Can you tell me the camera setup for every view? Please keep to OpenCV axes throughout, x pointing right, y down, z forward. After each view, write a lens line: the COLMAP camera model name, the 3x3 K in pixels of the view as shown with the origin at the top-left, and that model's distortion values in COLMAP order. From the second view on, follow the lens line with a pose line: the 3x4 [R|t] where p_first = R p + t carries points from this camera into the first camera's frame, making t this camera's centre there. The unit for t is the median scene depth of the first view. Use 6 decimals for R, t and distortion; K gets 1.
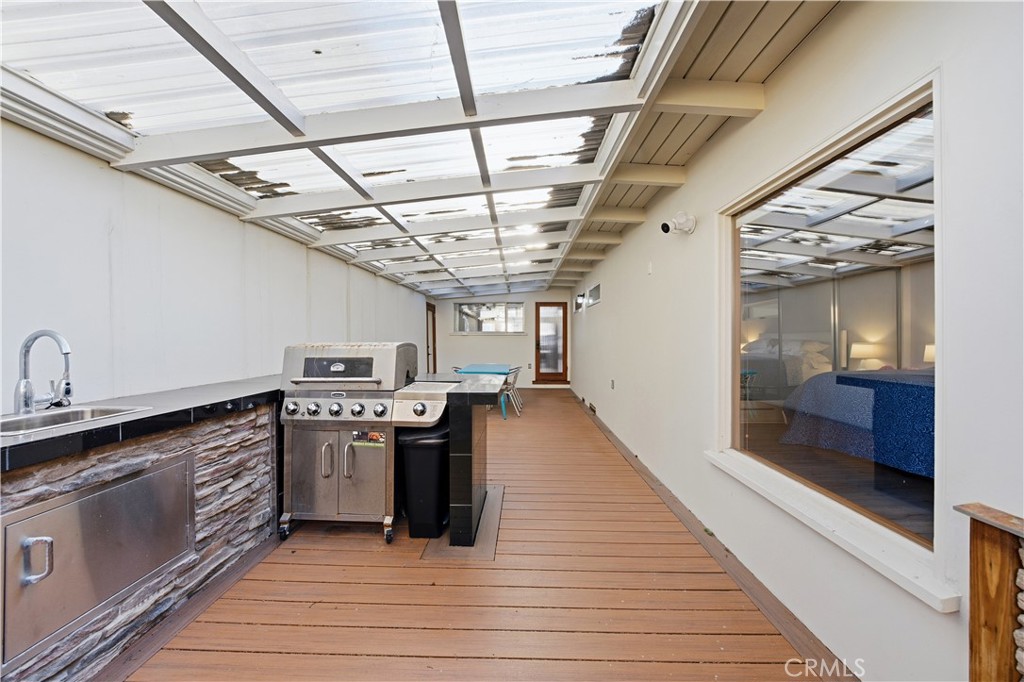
lens RADIAL K [[359.8, 0, 506.9], [0, 359.8, 335.9], [0, 0, 1]] dist [-0.017556, 0.001265]
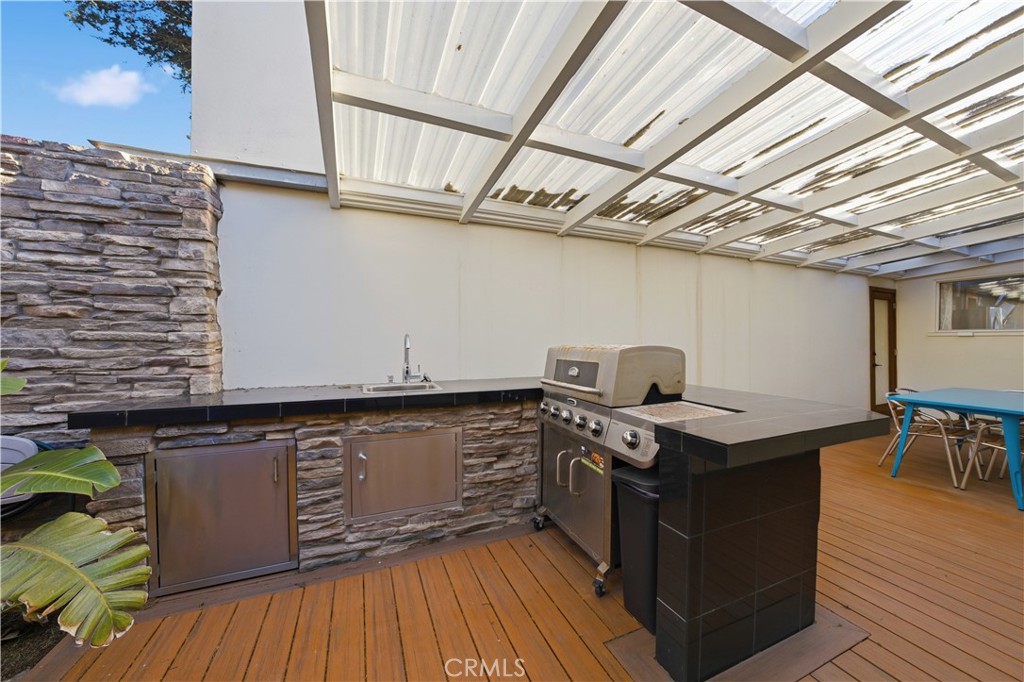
lens RADIAL K [[359.8, 0, 511.5], [0, 359.8, 344.7], [0, 0, 1]] dist [-0.017556, 0.001265]
pose [[0.434164, 0.014076, -0.900724, 0.293648], [0.001266, 0.999867, 0.016236, 0.004042], [0.900833, -0.008190, 0.434089, 0.478679]]
